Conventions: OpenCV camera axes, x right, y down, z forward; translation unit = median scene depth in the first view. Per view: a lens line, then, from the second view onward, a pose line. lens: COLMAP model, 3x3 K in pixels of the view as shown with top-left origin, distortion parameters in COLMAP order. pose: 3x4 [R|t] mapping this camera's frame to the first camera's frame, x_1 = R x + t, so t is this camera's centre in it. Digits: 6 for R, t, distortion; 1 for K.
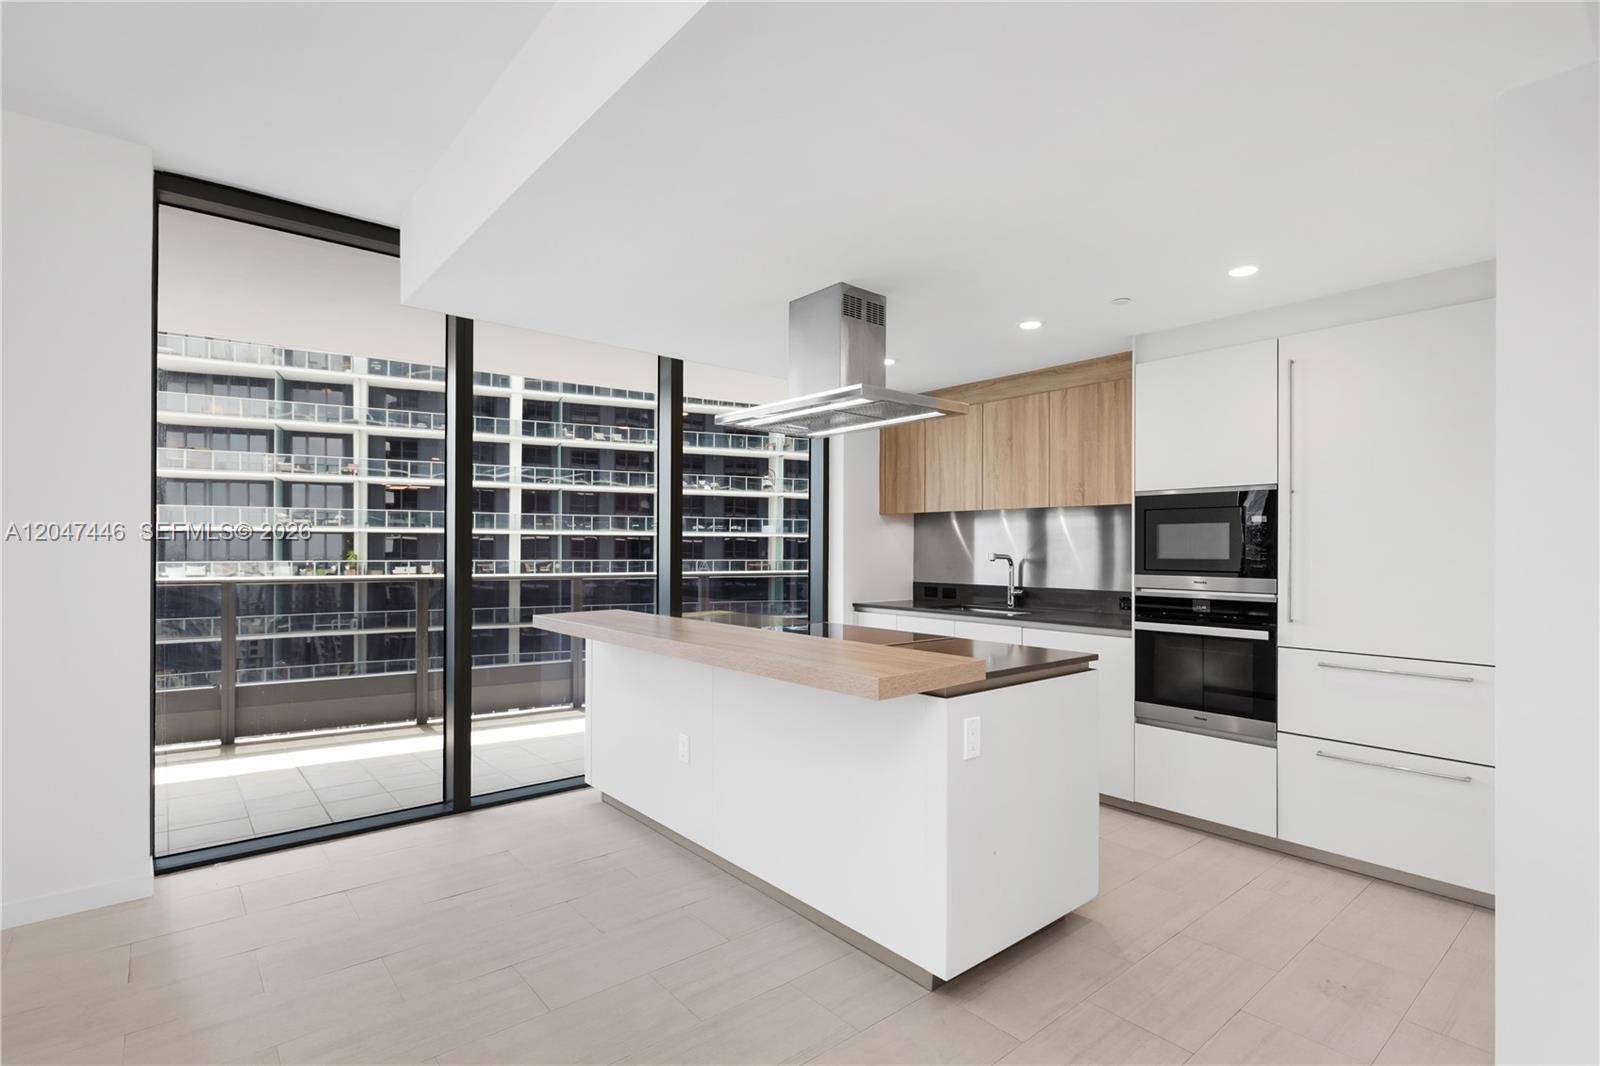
lens RADIAL K [[773.1, 0, 781.4], [0, 773.1, 542.6], [0, 0, 1]] dist [-0.012800, 0.010984]
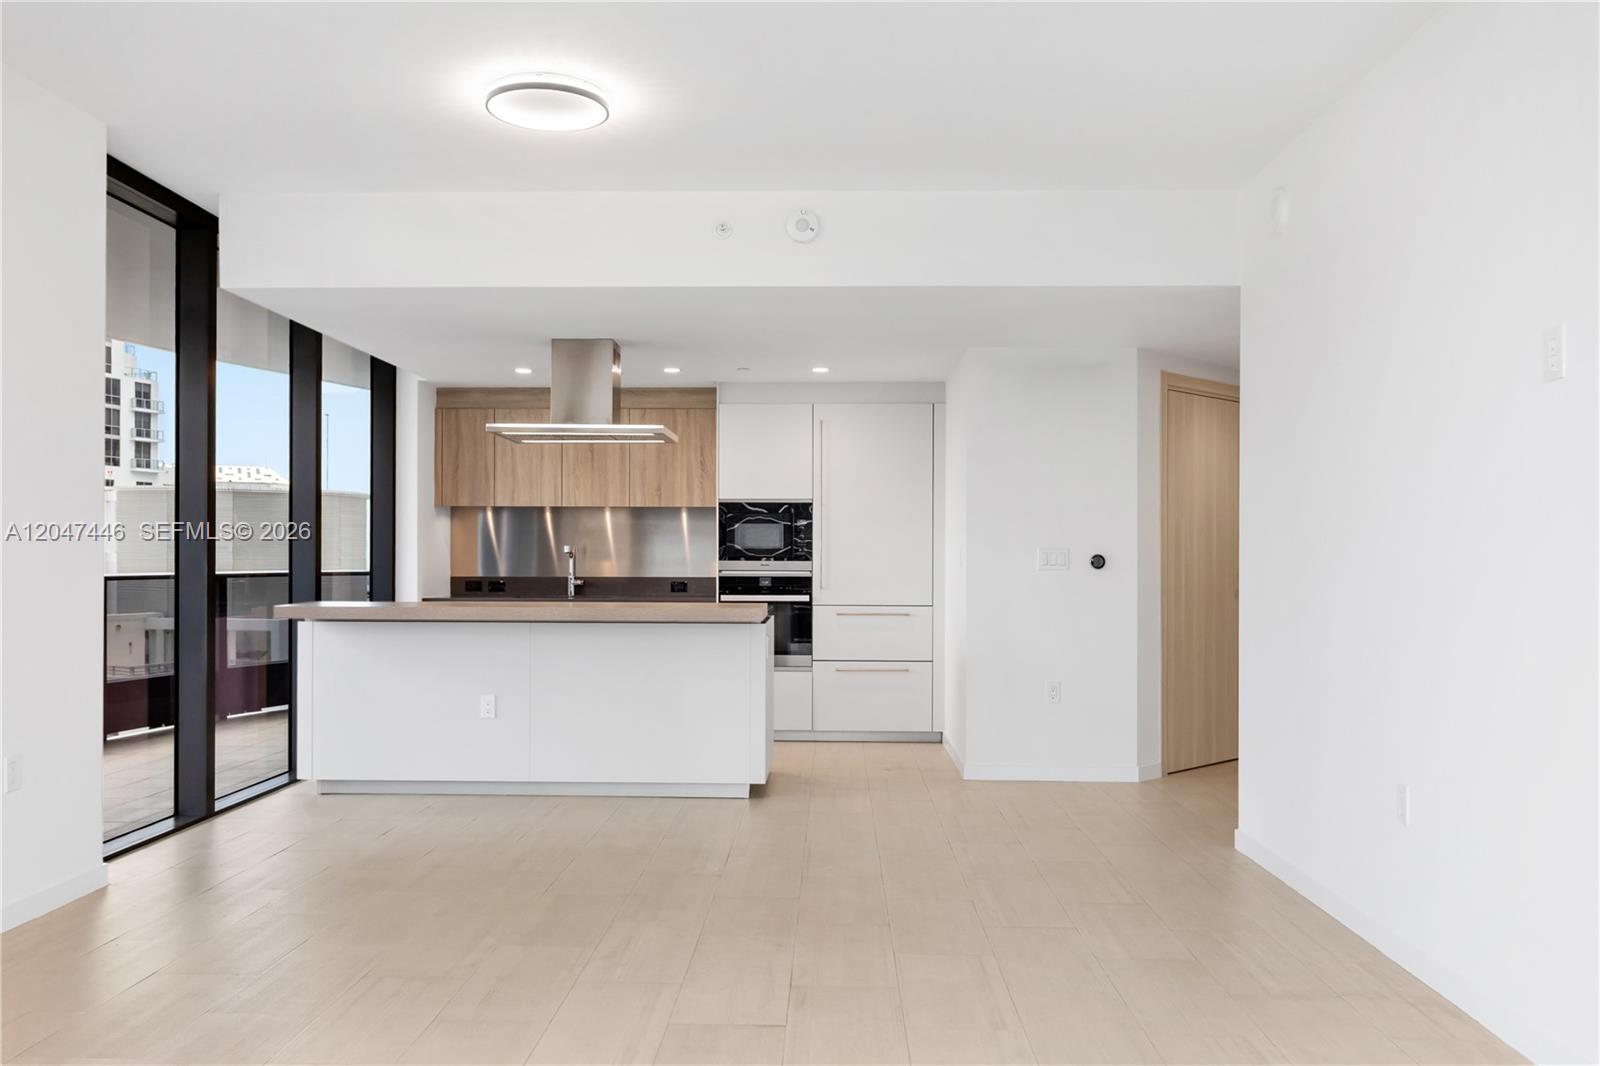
lens RADIAL K [[1365.8, 0, 798.3], [0, 1365.8, 536.2], [0, 0, 1]] dist [-0.004802, -0.002482]
pose [[0.656825, 0.005603, 0.754022, -0.113693], [-0.005362, 0.999982, -0.002760, 0.000416], [-0.754024, -0.002230, 0.656843, -0.060843]]
